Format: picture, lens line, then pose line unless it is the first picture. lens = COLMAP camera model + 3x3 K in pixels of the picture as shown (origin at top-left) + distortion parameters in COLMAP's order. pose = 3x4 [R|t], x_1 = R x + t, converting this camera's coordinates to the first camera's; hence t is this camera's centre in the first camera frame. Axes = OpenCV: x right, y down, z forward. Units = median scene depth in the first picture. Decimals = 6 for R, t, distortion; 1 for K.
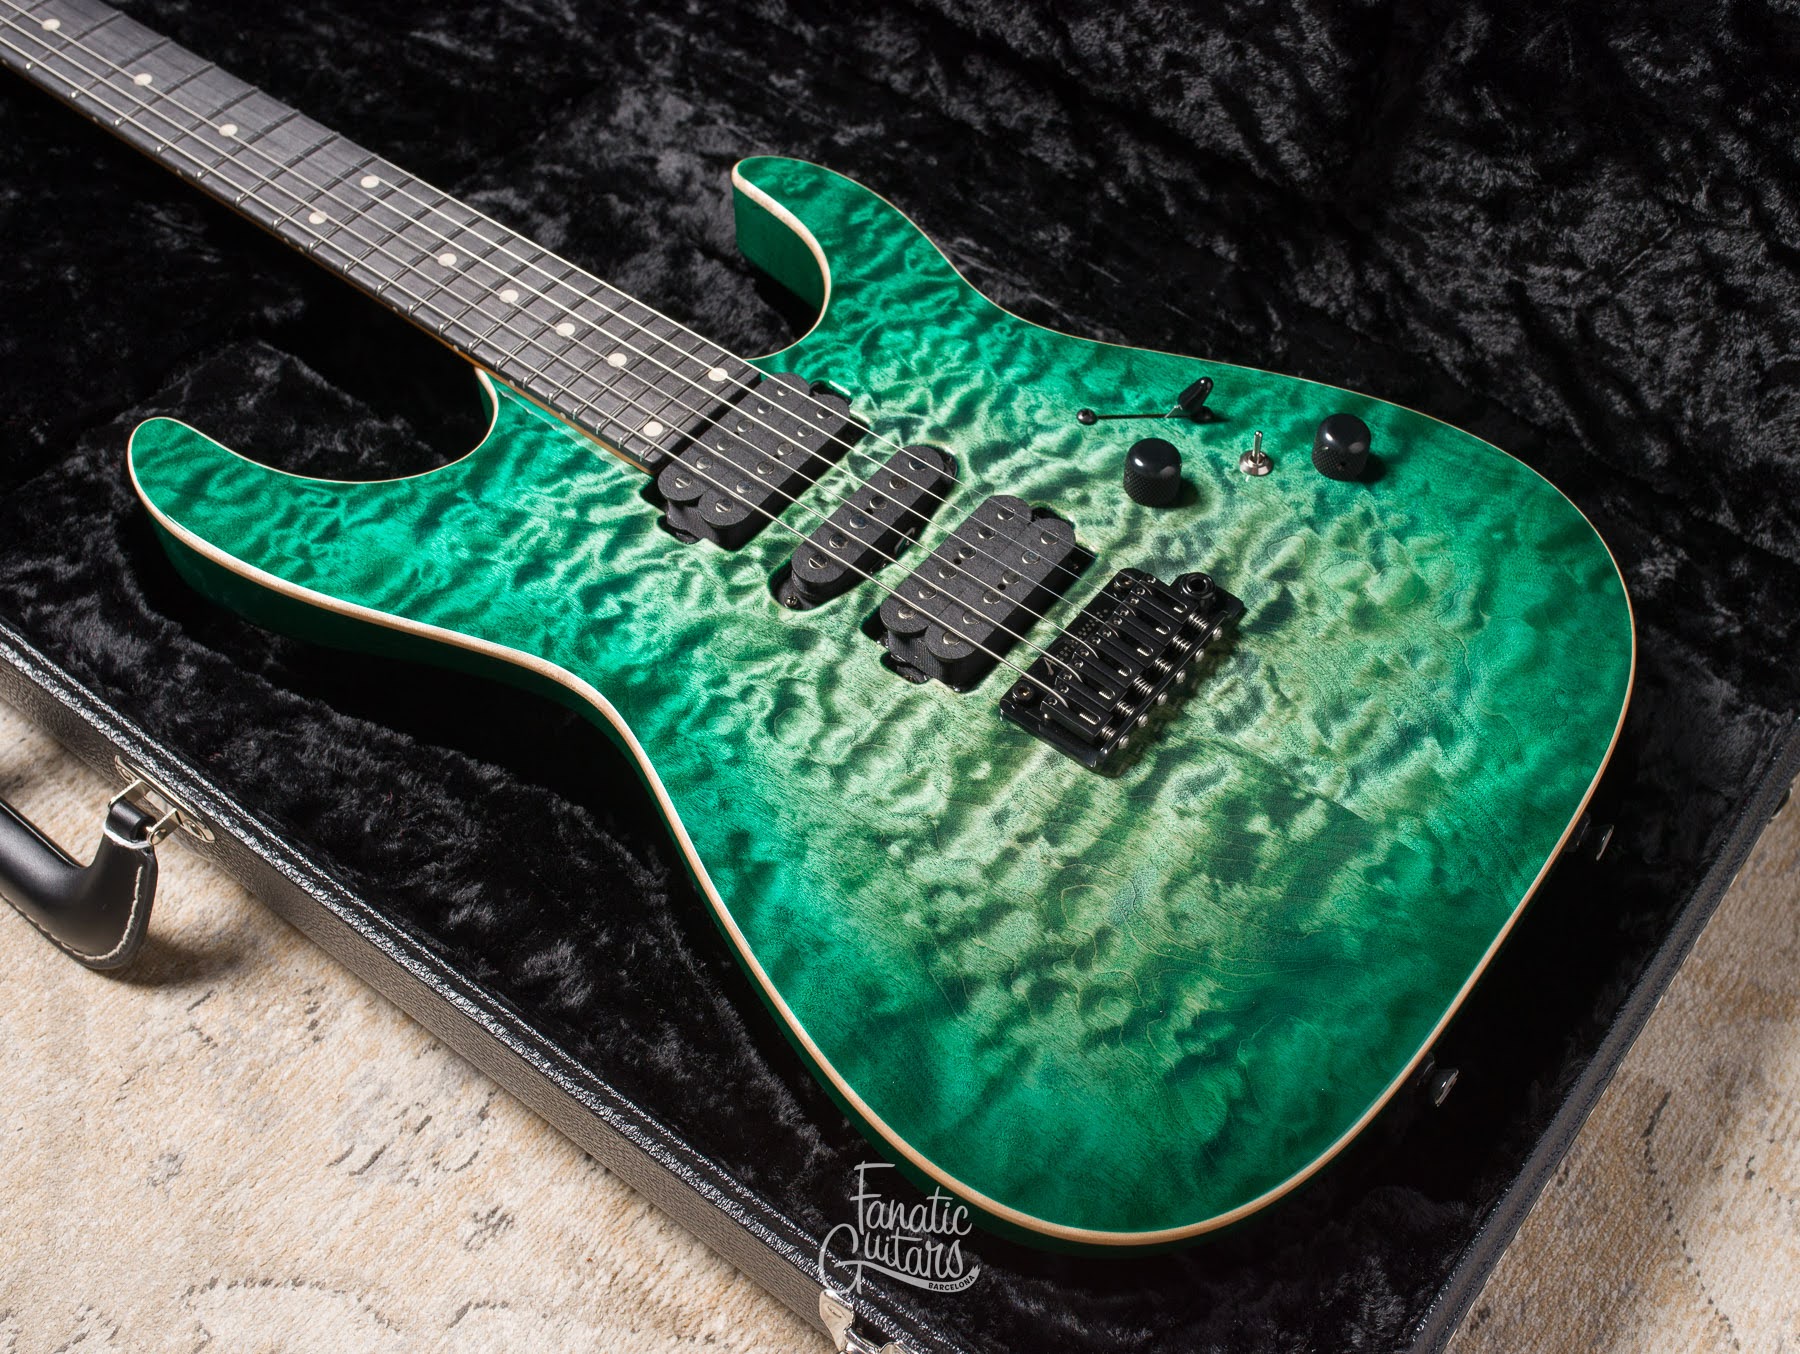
lens RADIAL K [[2102.8, 0, 1008.0], [0, 2102.8, 675.8], [0, 0, 1]] dist [-0.047236, 0.000000]
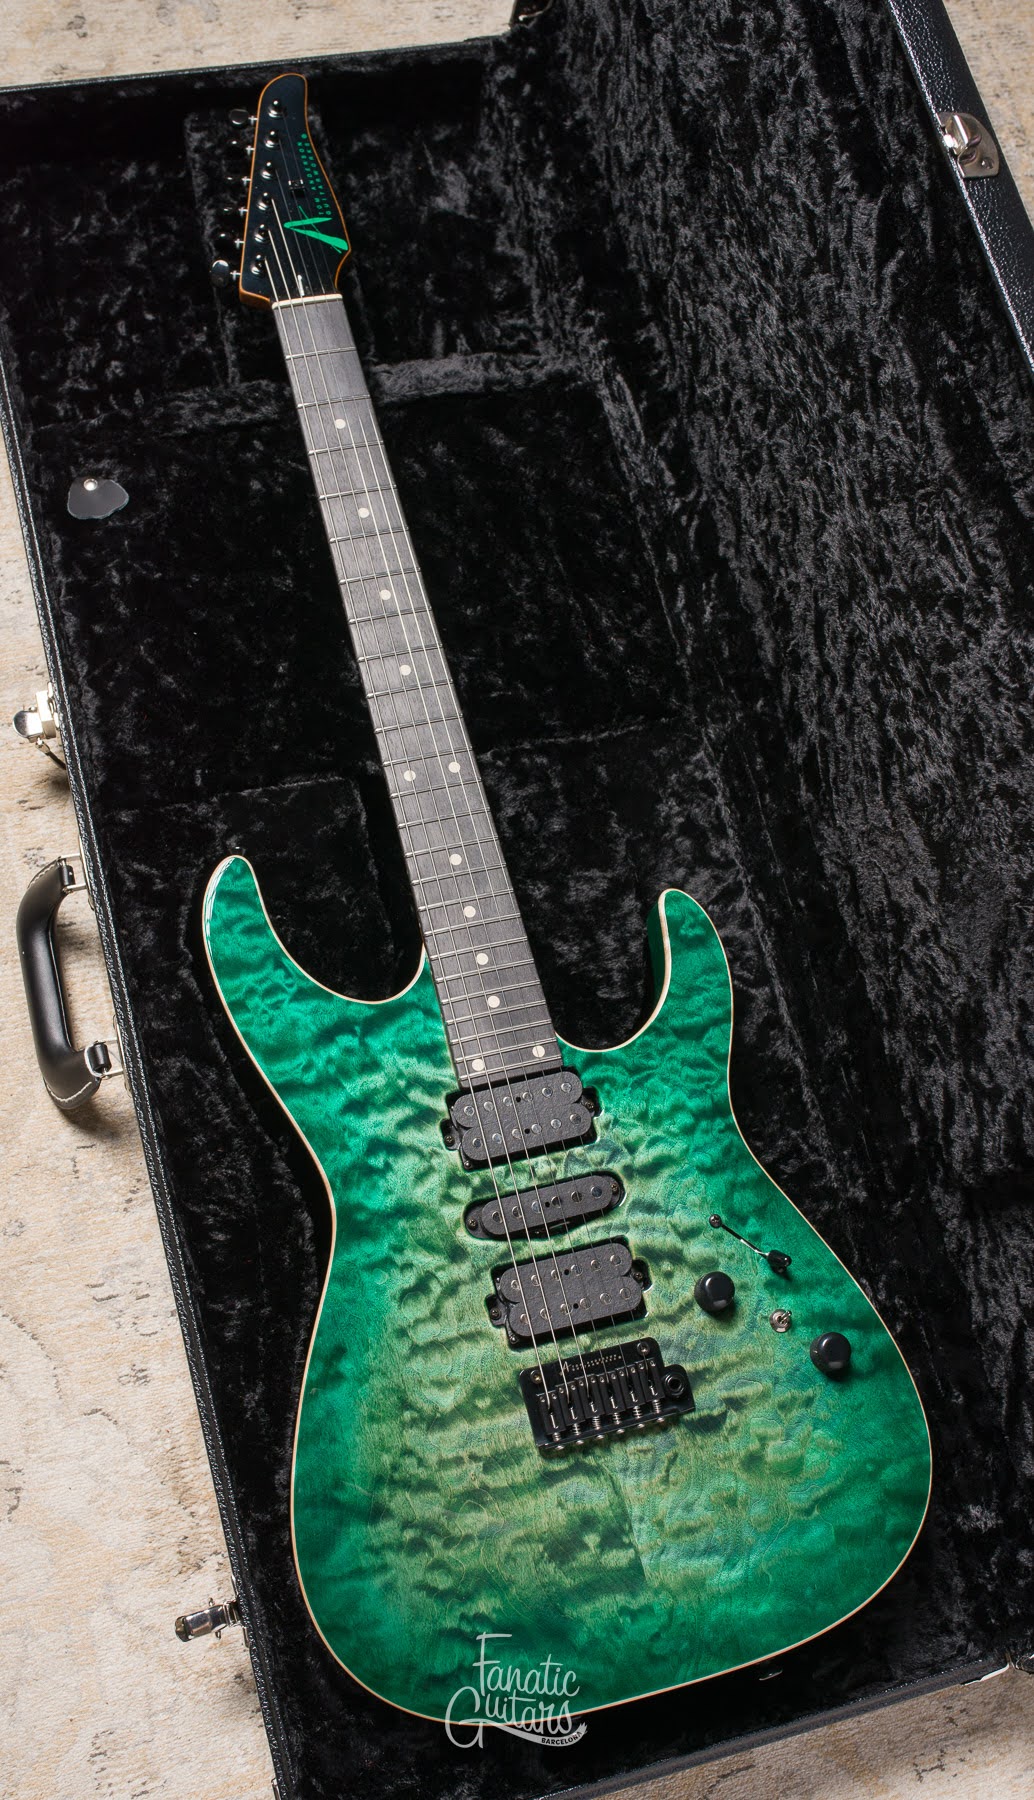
lens RADIAL K [[1797.0, 0, 504.5], [0, 1797.0, 936.5], [0, 0, 1]] dist [-0.038561, 0.000000]
pose [[0.773993, 0.614311, -0.153484, -0.007685], [-0.554441, 0.774592, 0.304307, -0.611859], [0.305827, -0.150433, 0.940128, -0.235681]]
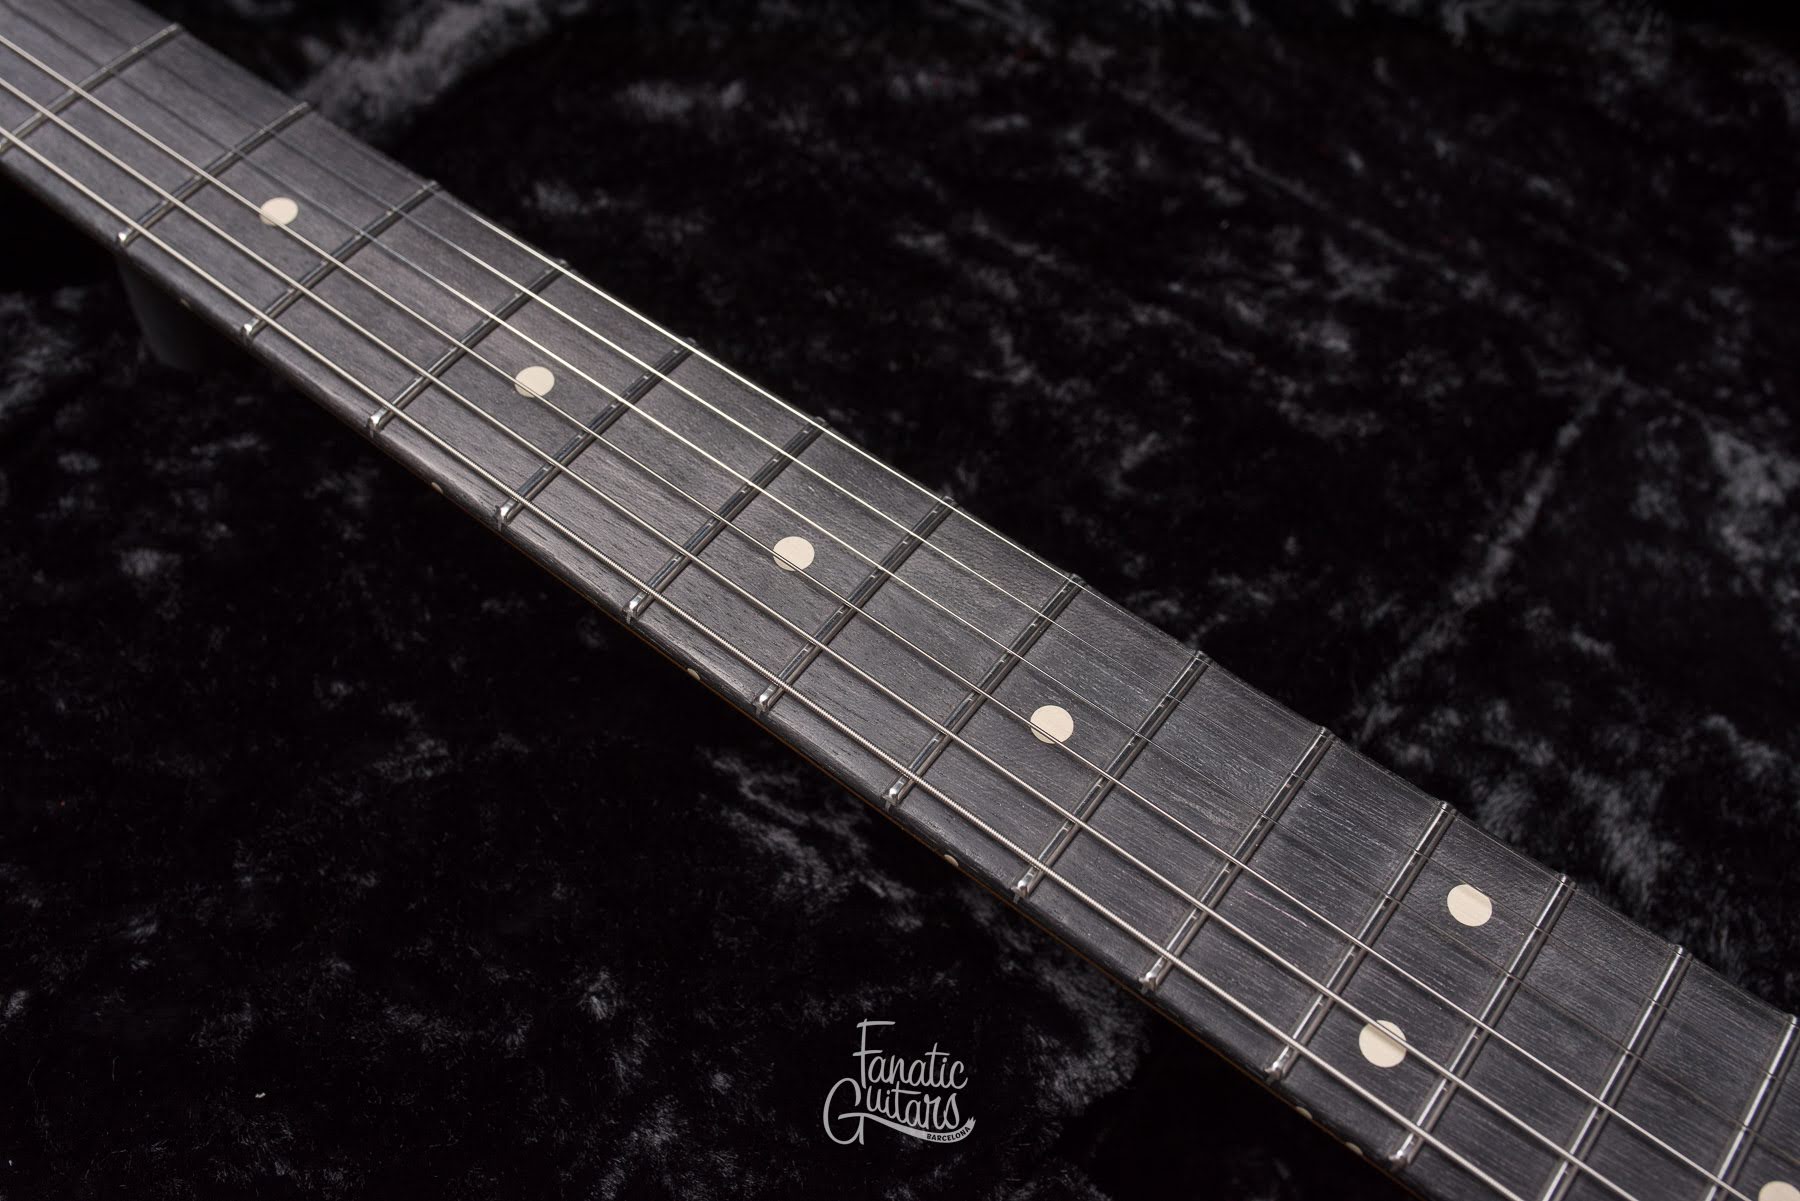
lens RADIAL K [[1792.5, 0, 909.9], [0, 1792.5, 628.5], [0, 0, 1]] dist [-0.045432, 0.000000]
pose [[0.999931, 0.011744, -0.000990, -0.451348], [-0.011620, 0.996441, 0.083488, -0.344445], [0.001967, -0.083471, 0.996508, 0.755699]]
